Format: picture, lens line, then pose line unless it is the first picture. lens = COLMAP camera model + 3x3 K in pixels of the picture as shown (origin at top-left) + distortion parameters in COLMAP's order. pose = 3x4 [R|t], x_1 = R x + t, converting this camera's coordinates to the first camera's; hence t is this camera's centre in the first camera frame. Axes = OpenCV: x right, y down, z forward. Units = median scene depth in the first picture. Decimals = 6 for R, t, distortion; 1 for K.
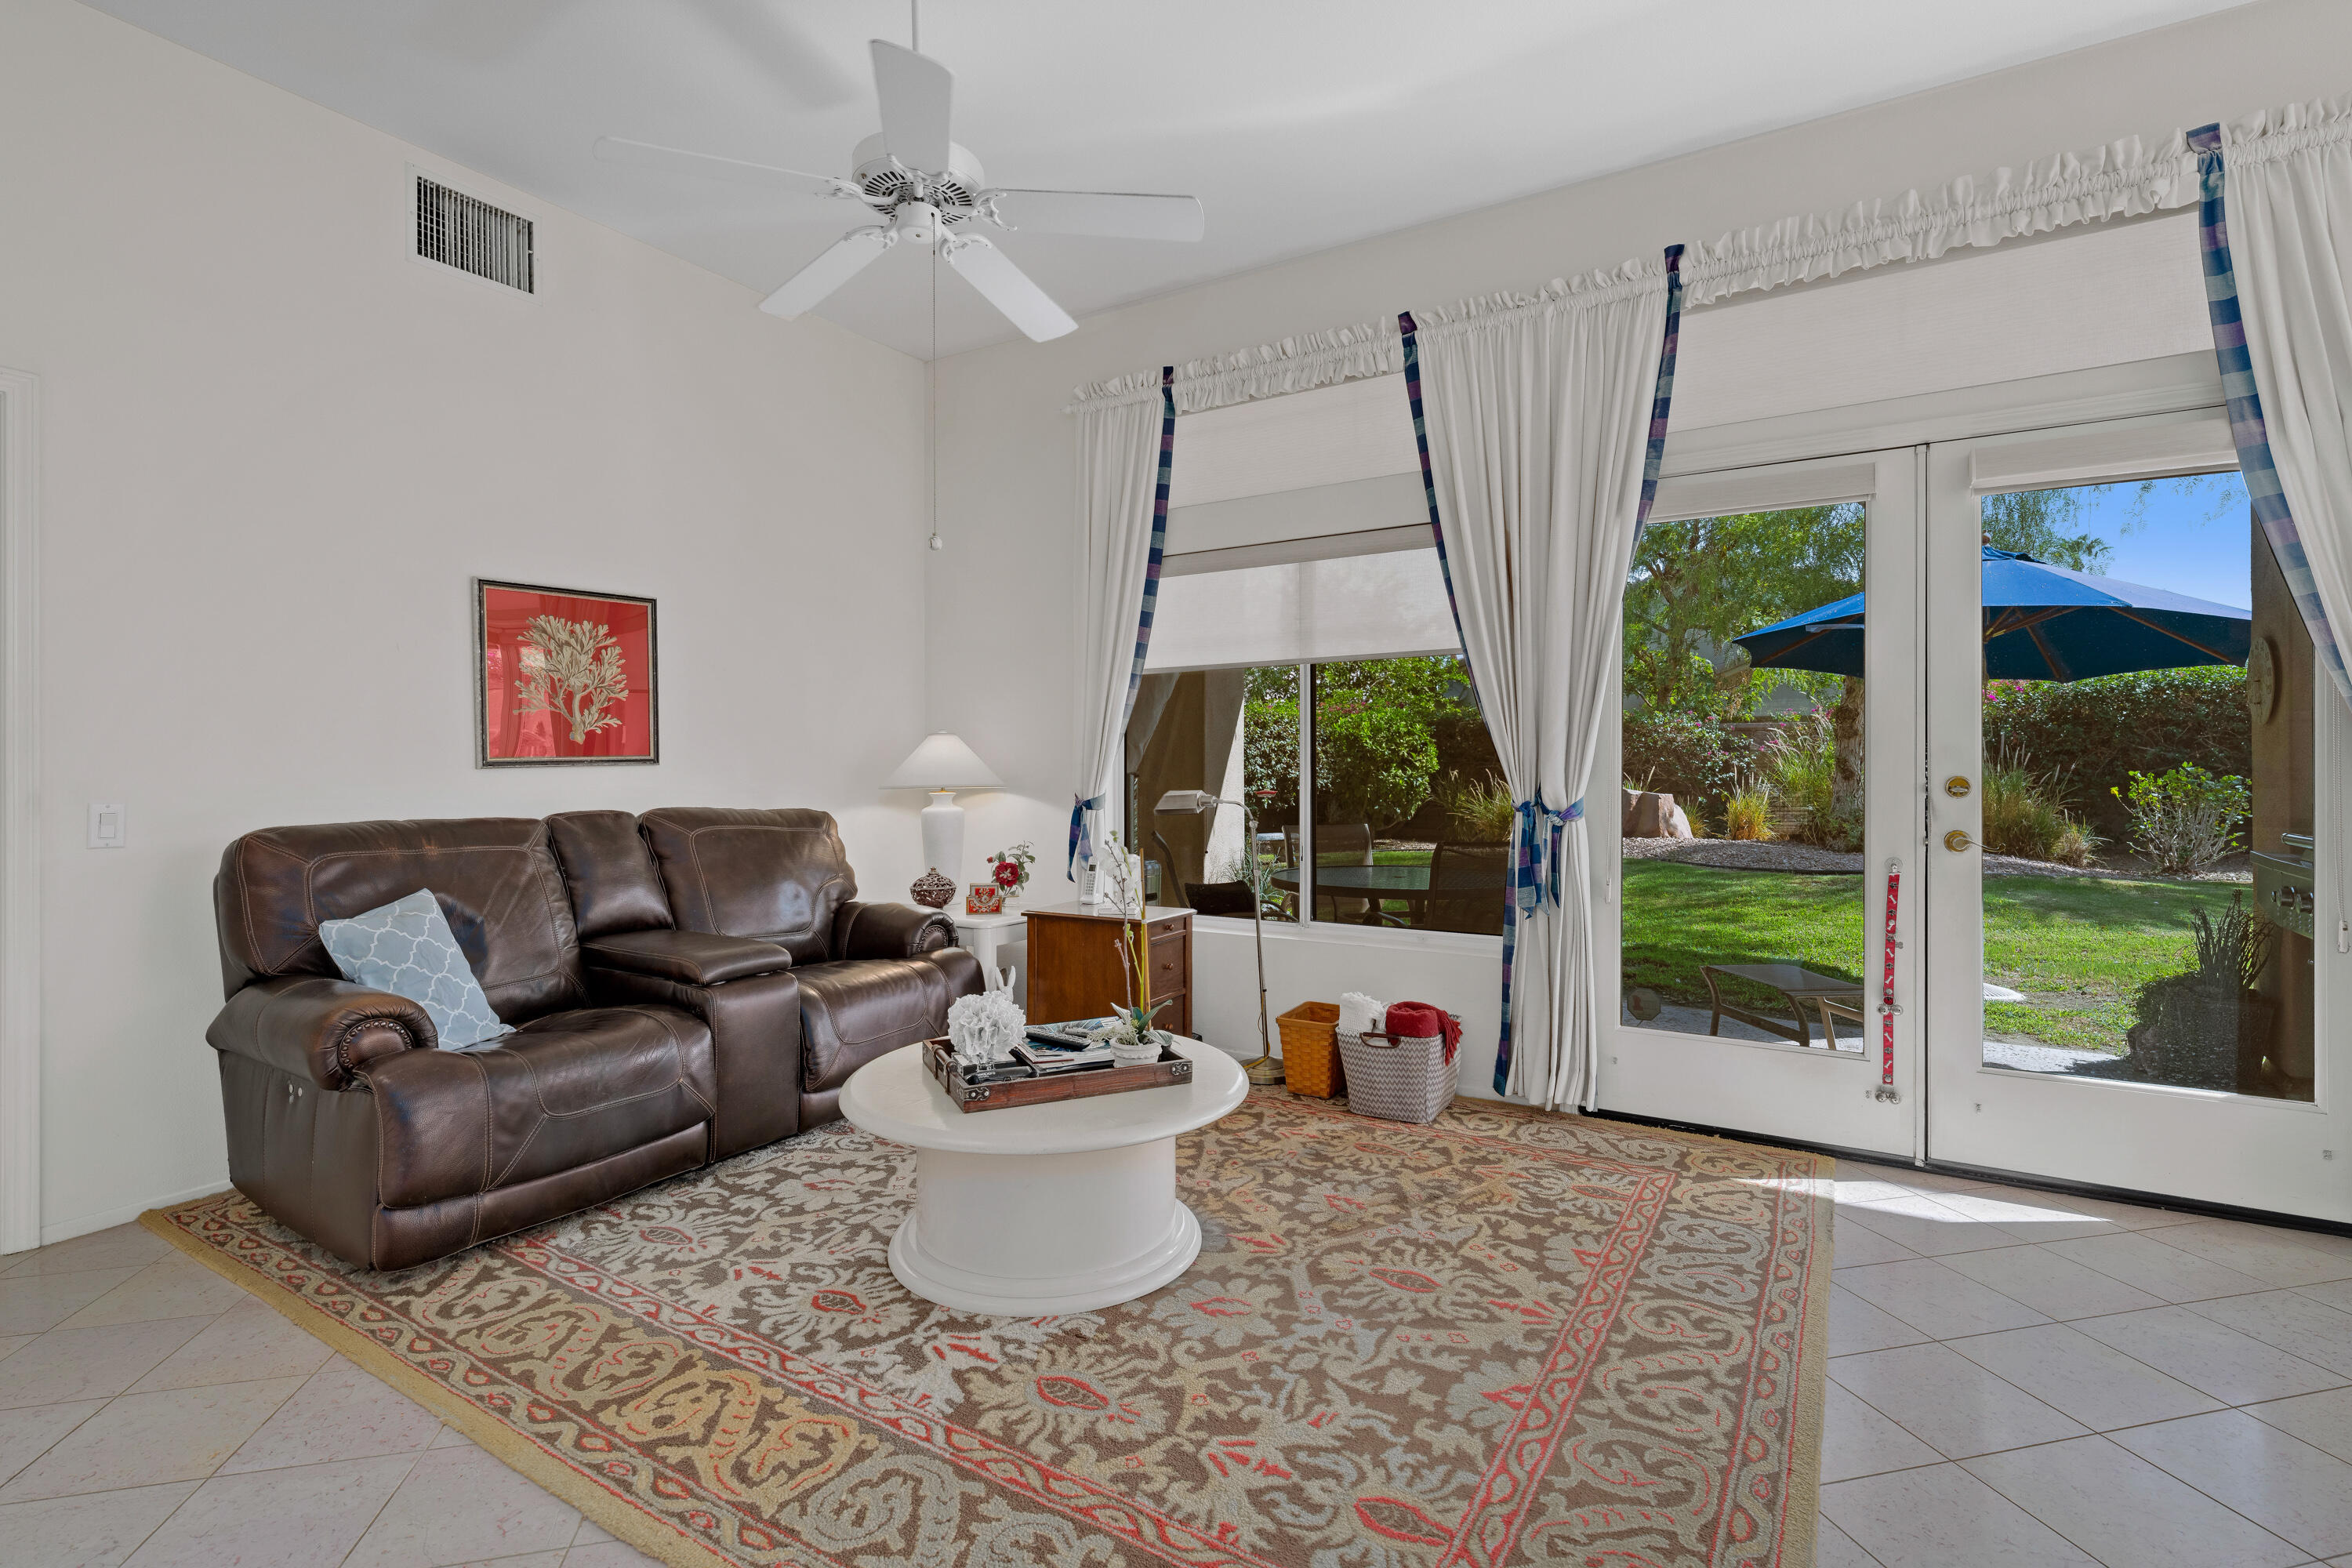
lens RADIAL K [[1101.0, 0, 1185.7], [0, 1101.0, 766.6], [0, 0, 1]] dist [0.003788, 0.000449]
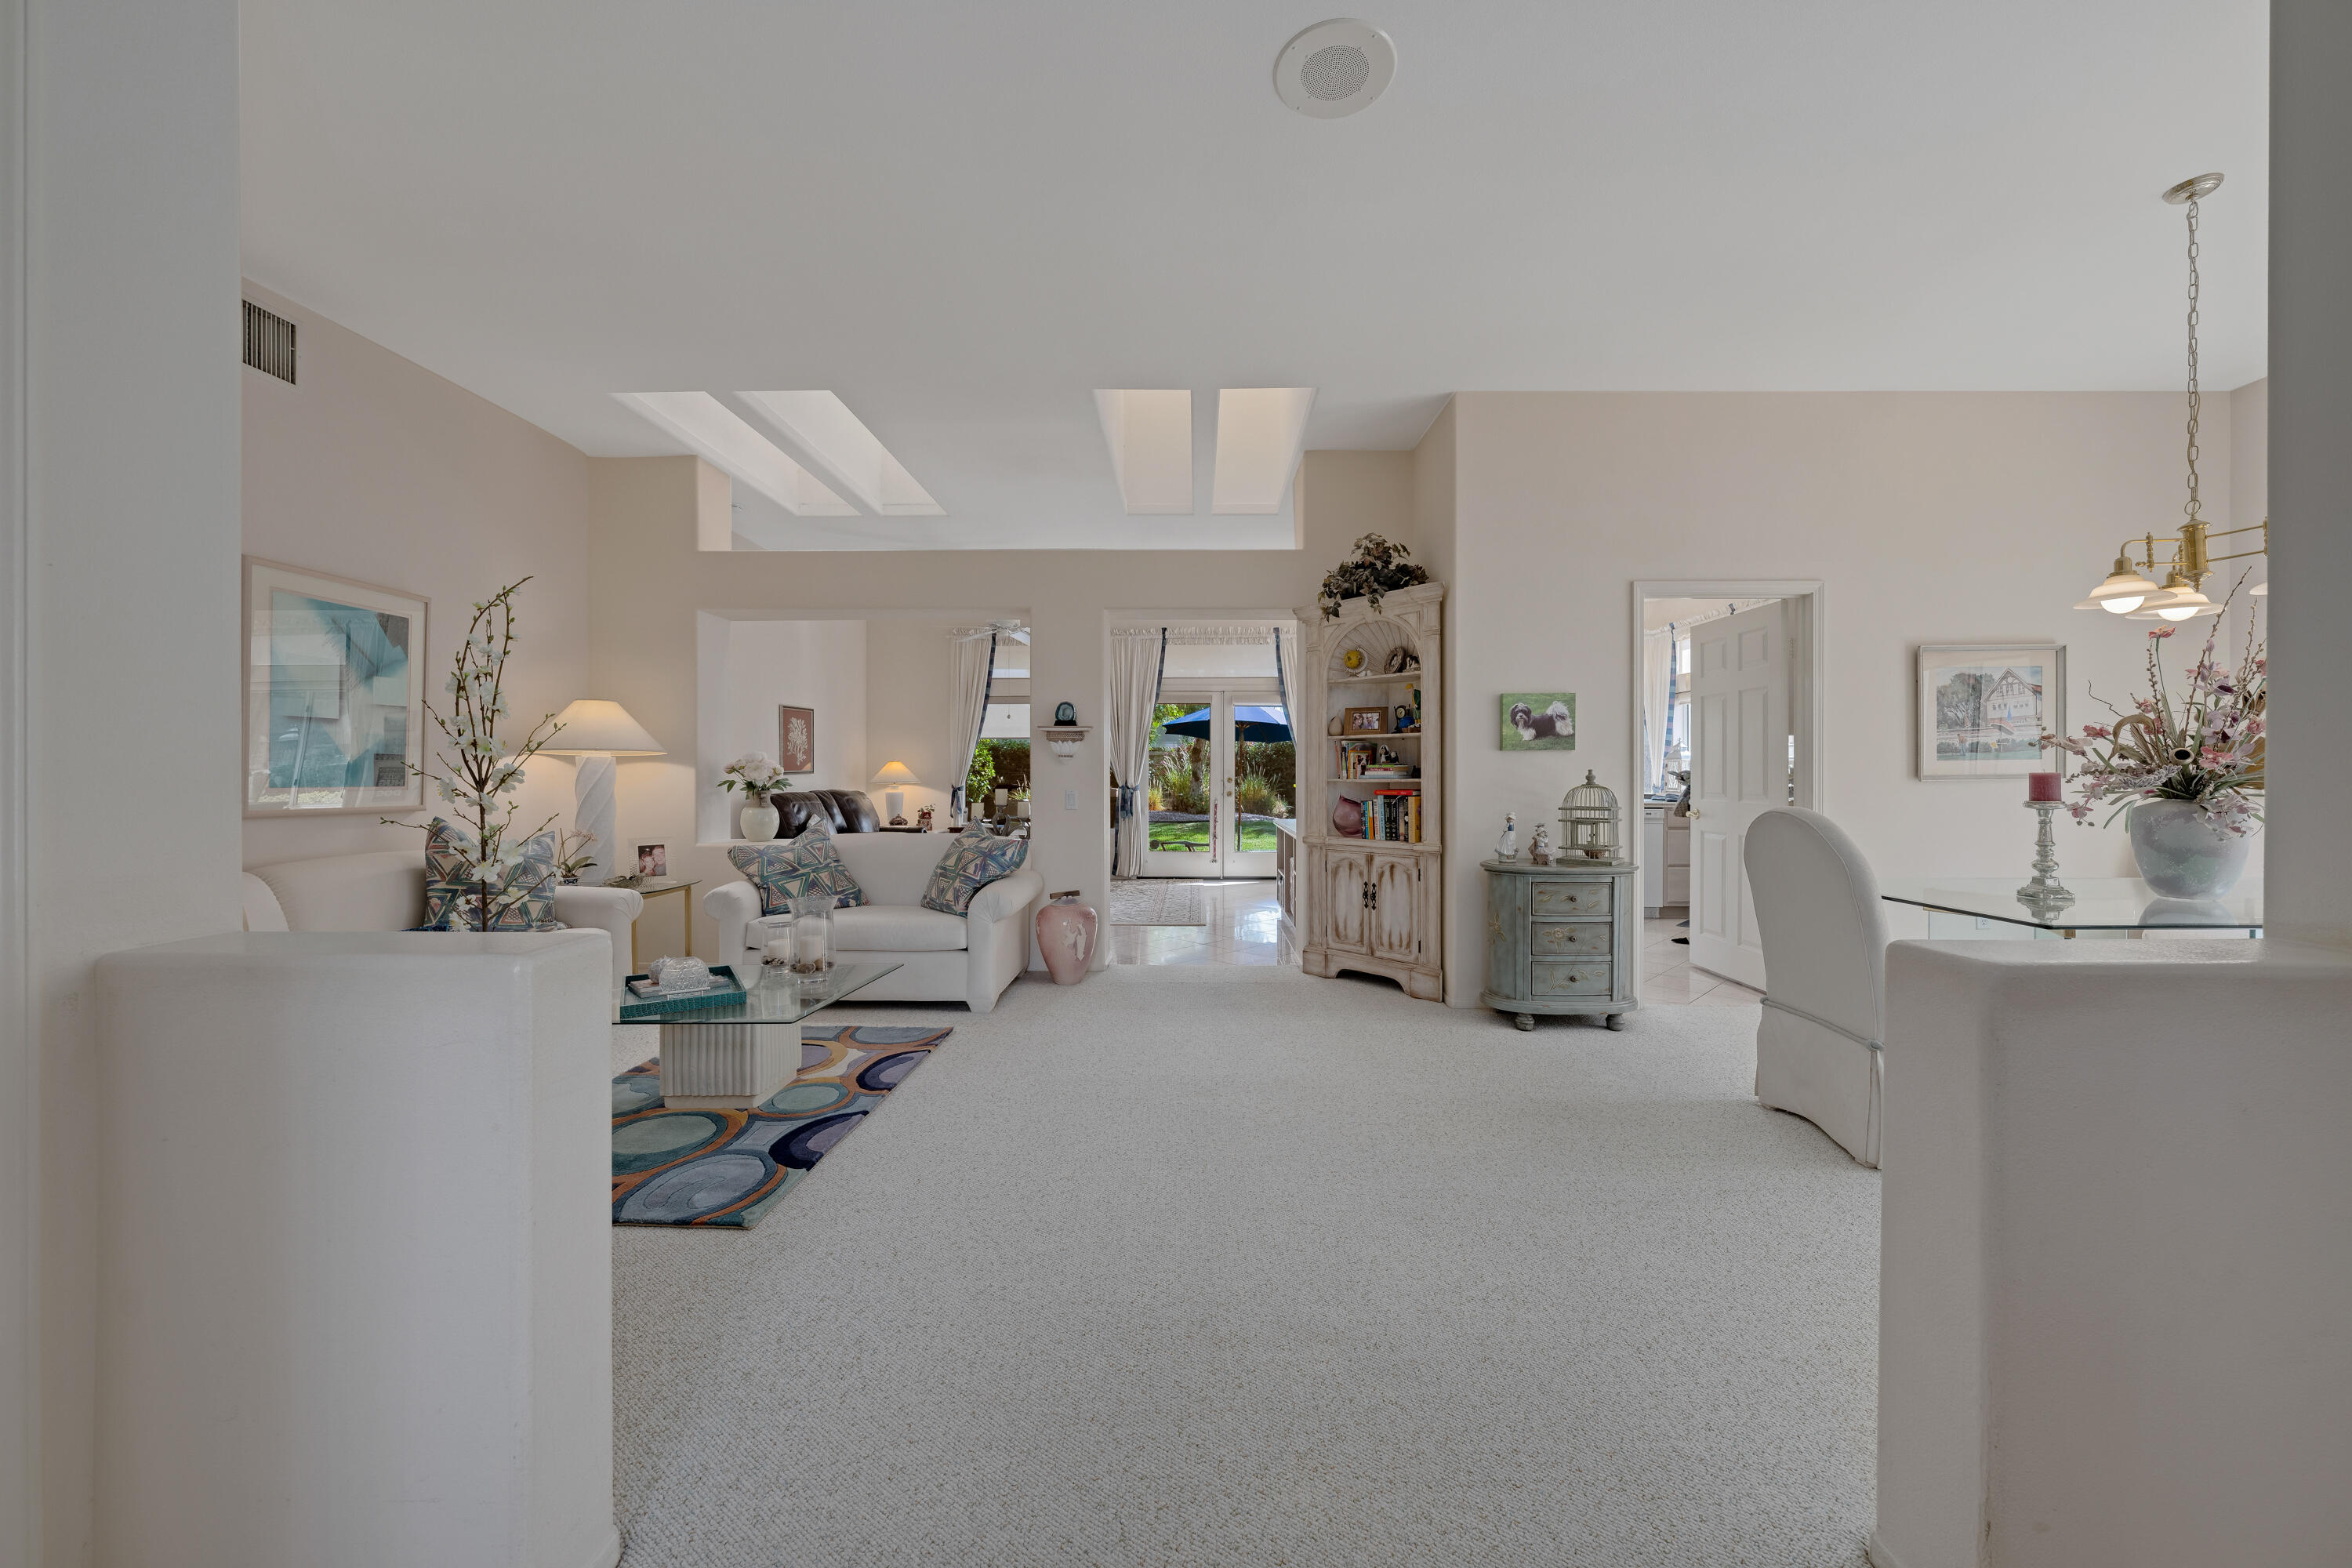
lens RADIAL K [[854.0, 0, 1177.4], [0, 854.0, 779.8], [0, 0, 1]] dist [-0.000387, -0.000108]
pose [[0.862883, -0.000876, 0.505403, -0.860235], [-0.002242, 0.999982, 0.005561, 0.000482], [-0.505399, -0.005932, 0.862865, -1.318567]]
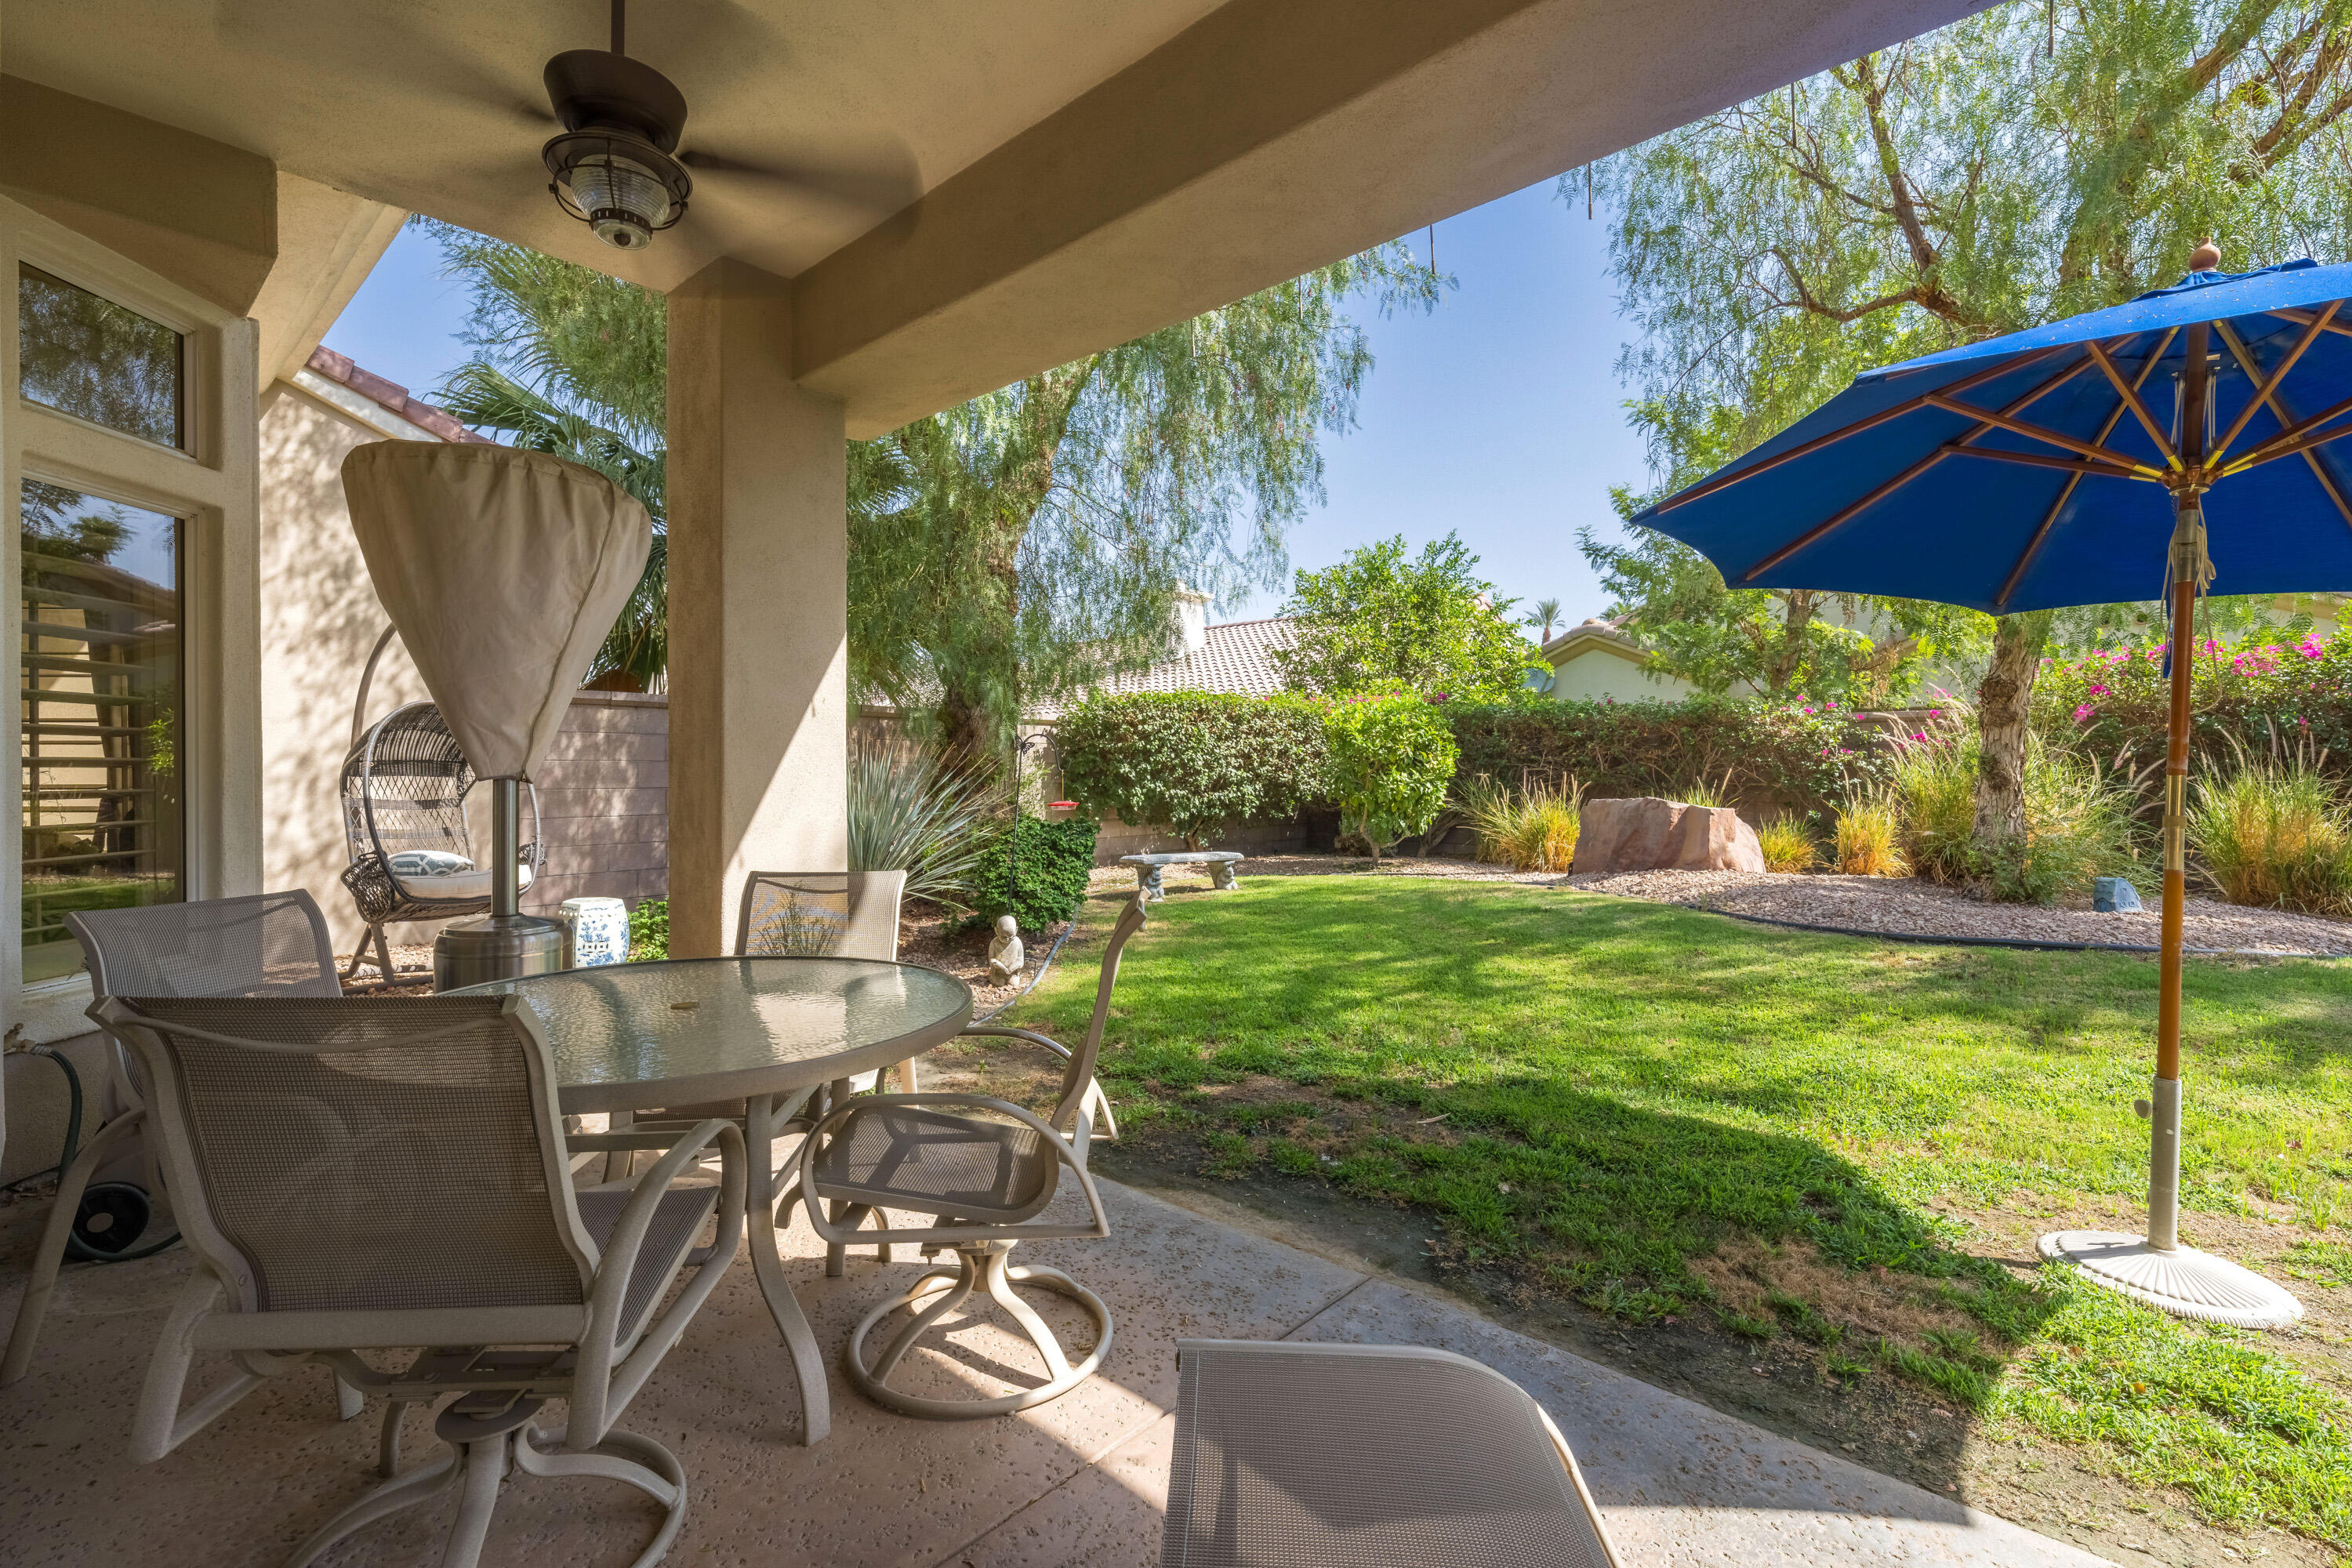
lens RADIAL K [[1045.2, 0, 1176.0], [0, 1045.2, 784.0], [0, 0, 1]] dist [-0.000980, -0.000256]
pose [[0.982901, 0.004815, -0.184072, 0.715370], [-0.002315, 0.999902, 0.013797, 0.003012], [0.184120, -0.013135, 0.982816, 0.922768]]
